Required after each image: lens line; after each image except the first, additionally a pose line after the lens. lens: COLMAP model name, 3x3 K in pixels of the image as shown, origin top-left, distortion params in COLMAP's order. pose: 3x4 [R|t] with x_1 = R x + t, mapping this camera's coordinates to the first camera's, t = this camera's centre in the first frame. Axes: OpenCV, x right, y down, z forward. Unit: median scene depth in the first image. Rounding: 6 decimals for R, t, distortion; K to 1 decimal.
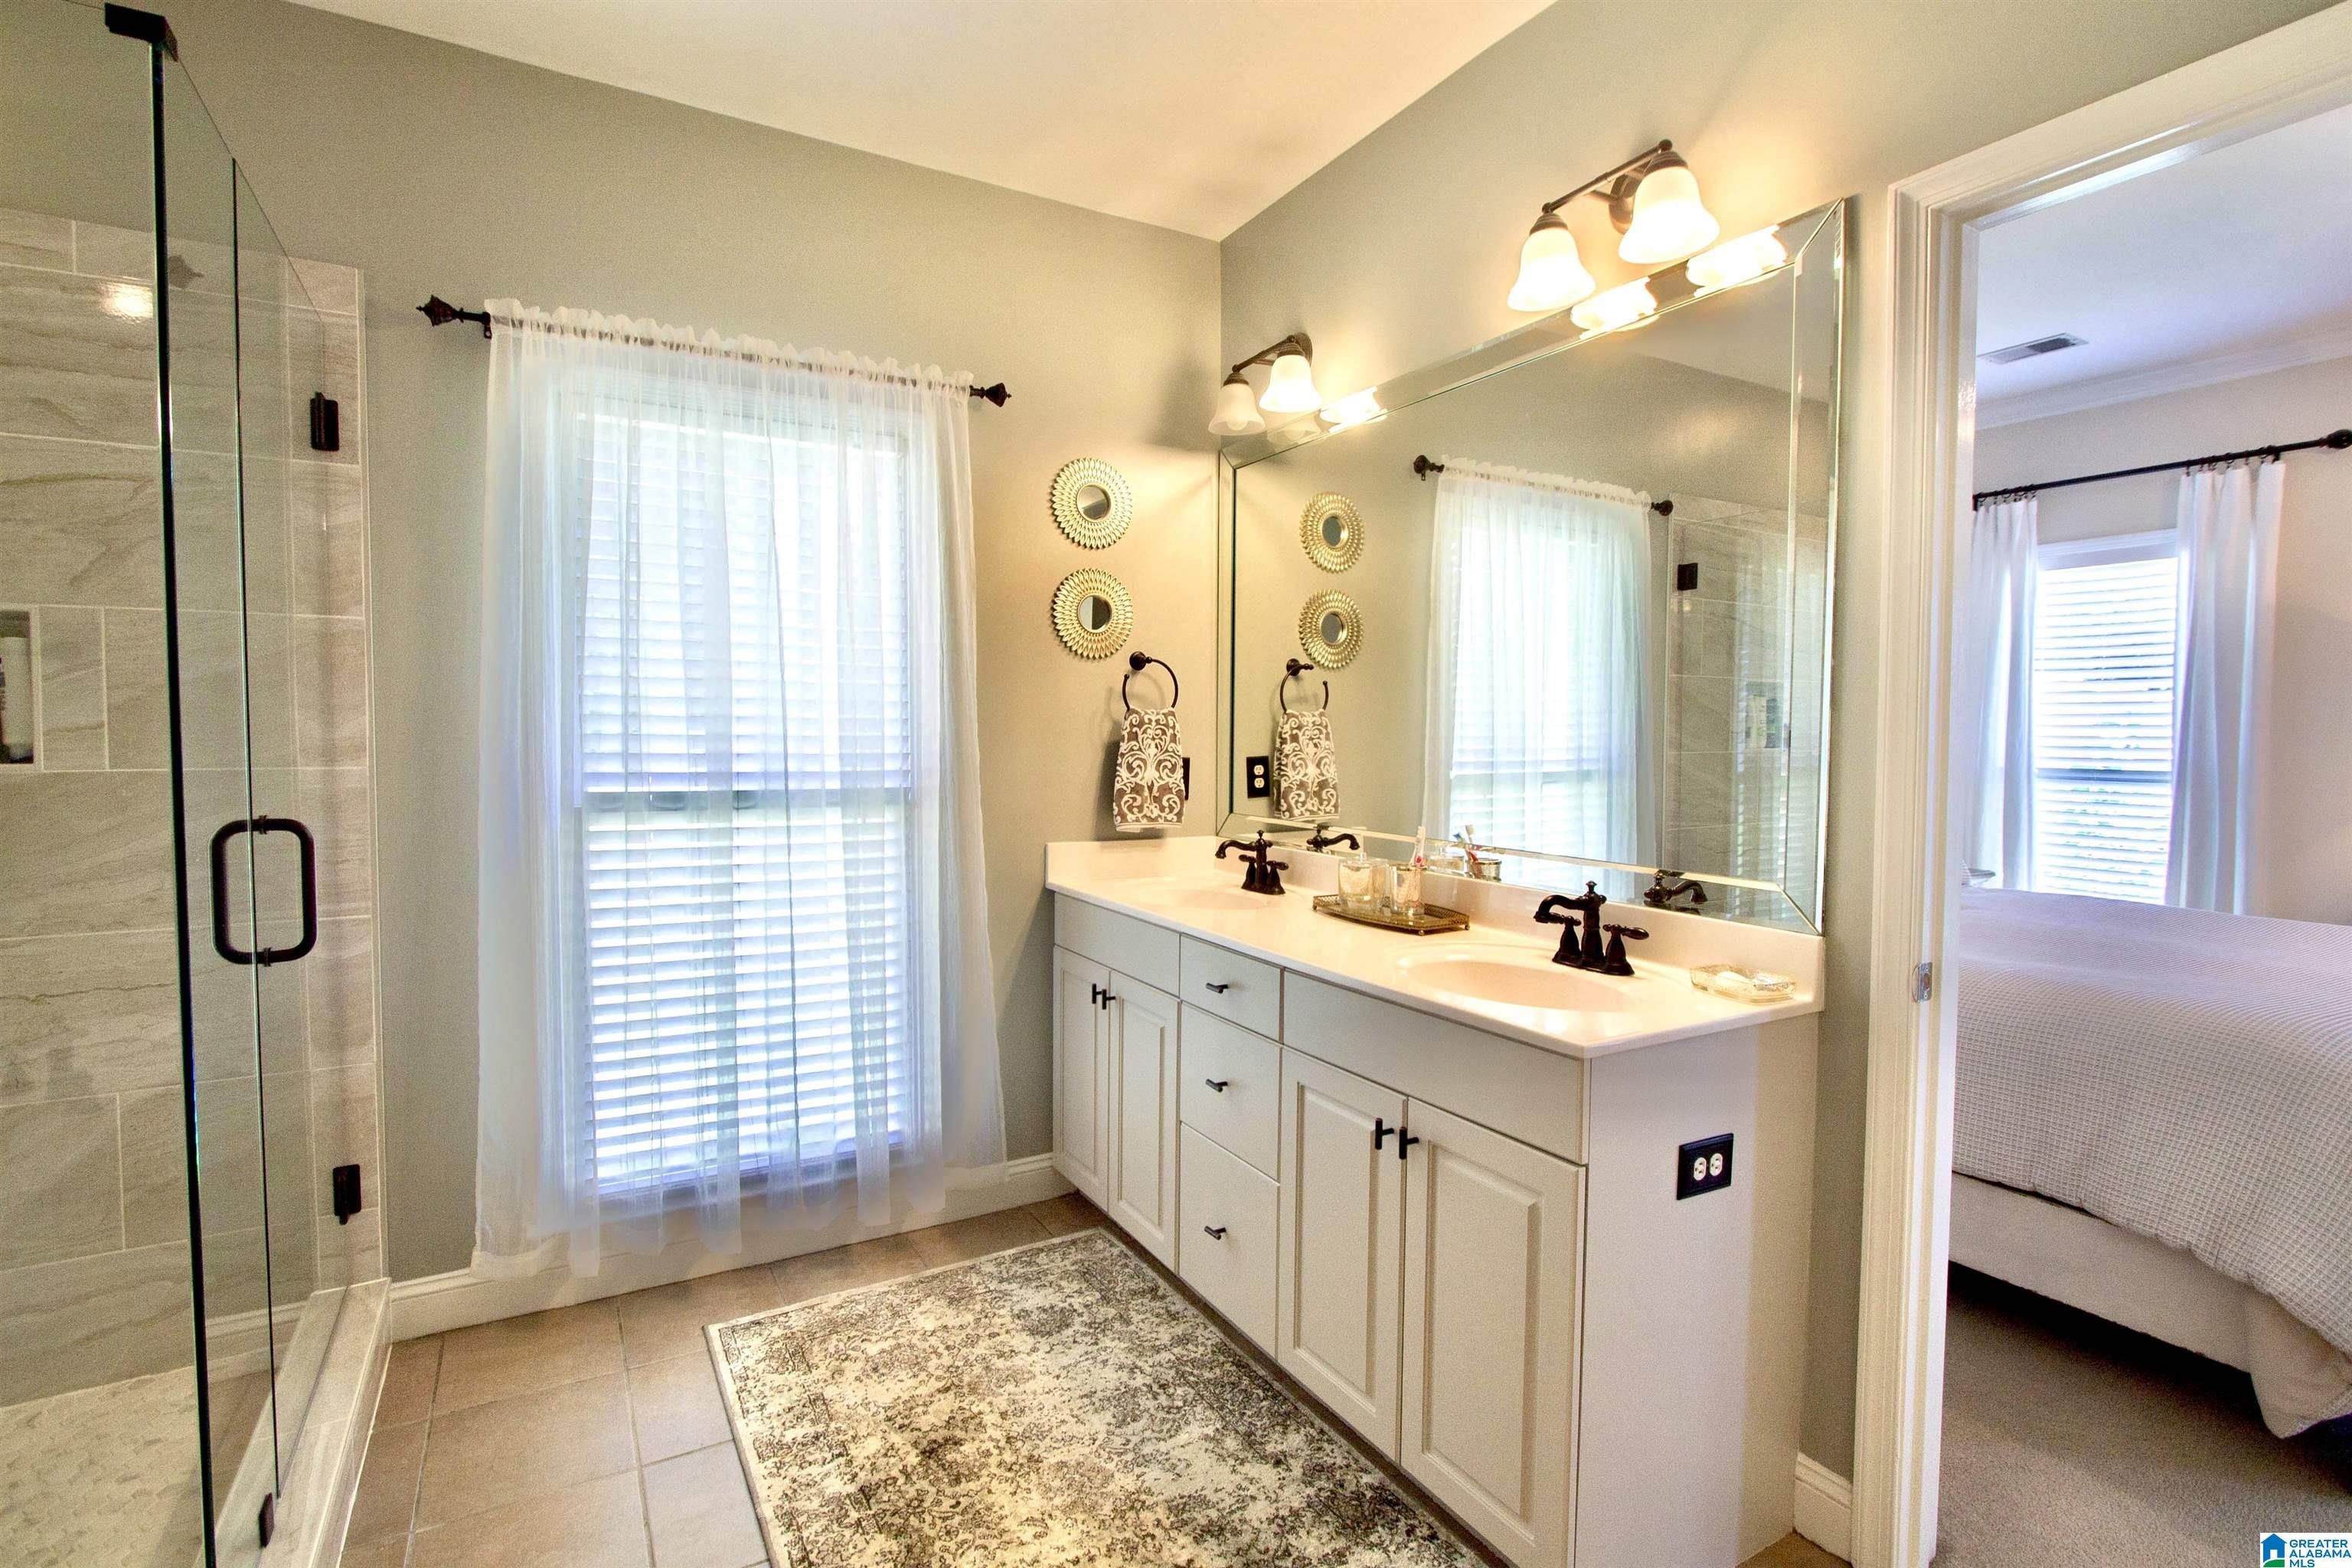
lens RADIAL K [[1108.1, 0, 1182.1], [0, 1108.1, 777.2], [0, 0, 1]] dist [-0.018736, 0.001959]
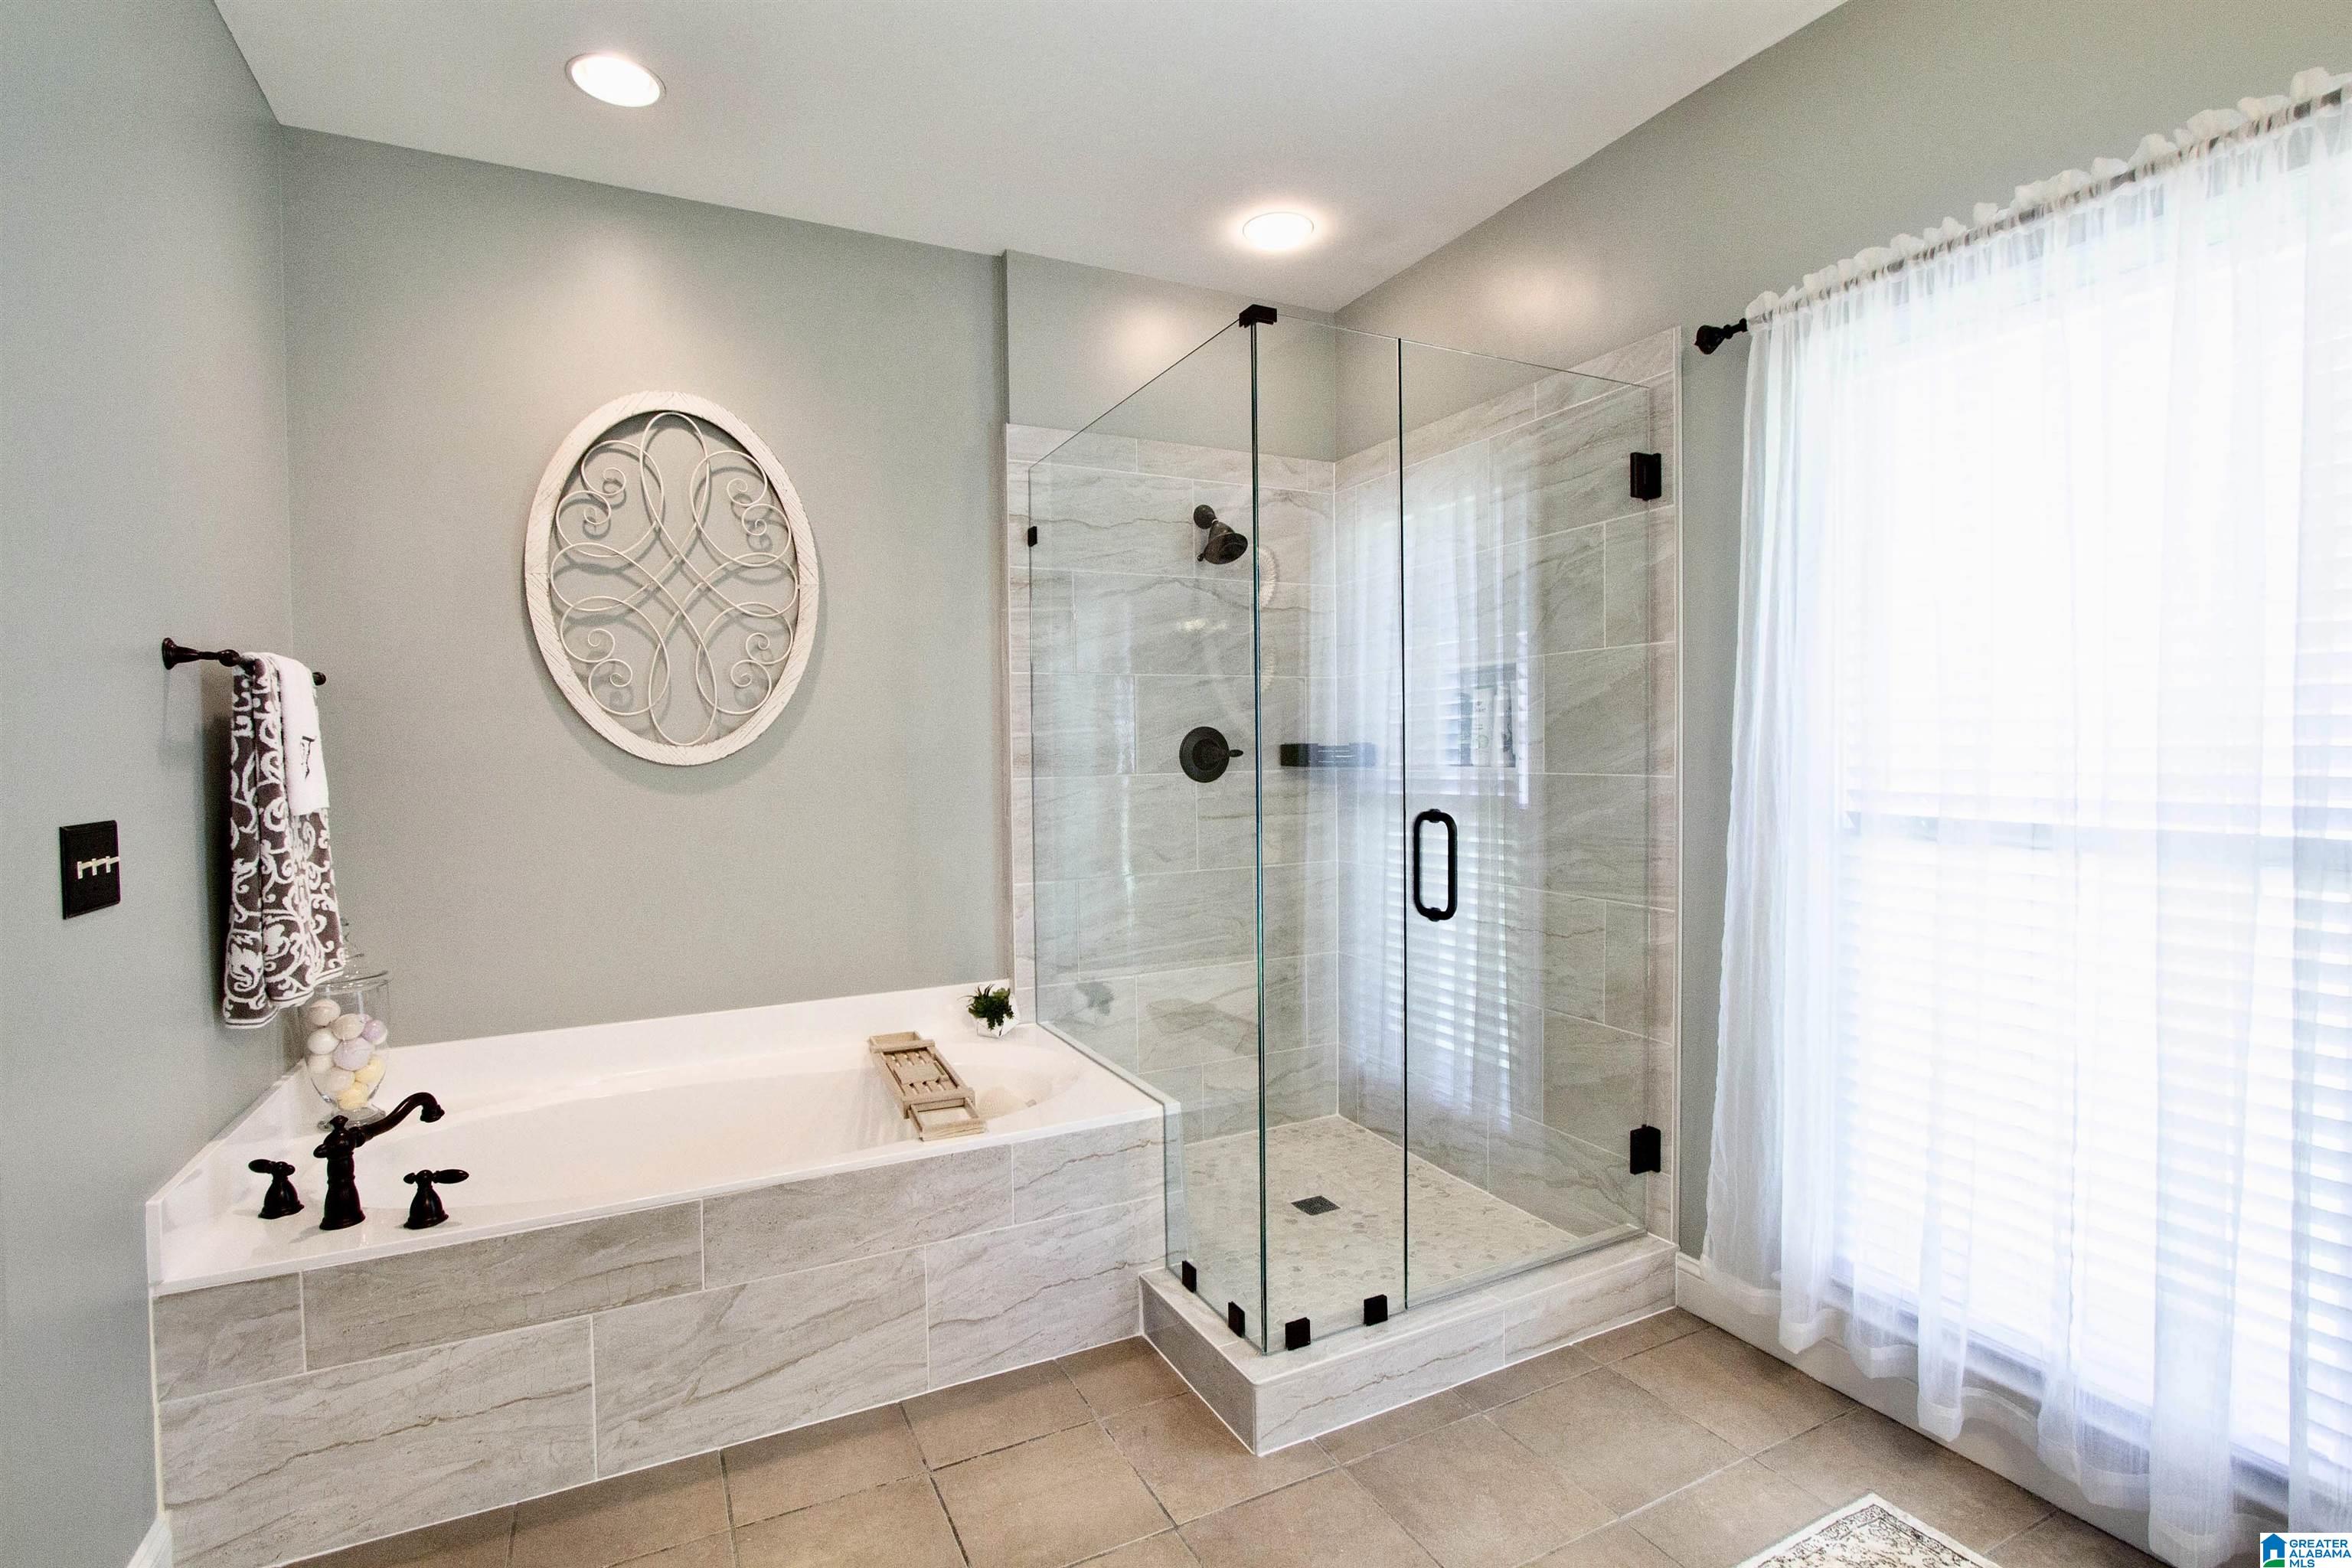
lens RADIAL K [[1108.1, 0, 1180.8], [0, 1108.1, 780.7], [0, 0, 1]] dist [-0.018736, 0.001959]
pose [[-0.064914, 0.028773, -0.997476, 0.398403], [-0.033523, 0.998957, 0.030998, -0.022589], [0.997328, 0.035451, -0.063882, 0.575261]]
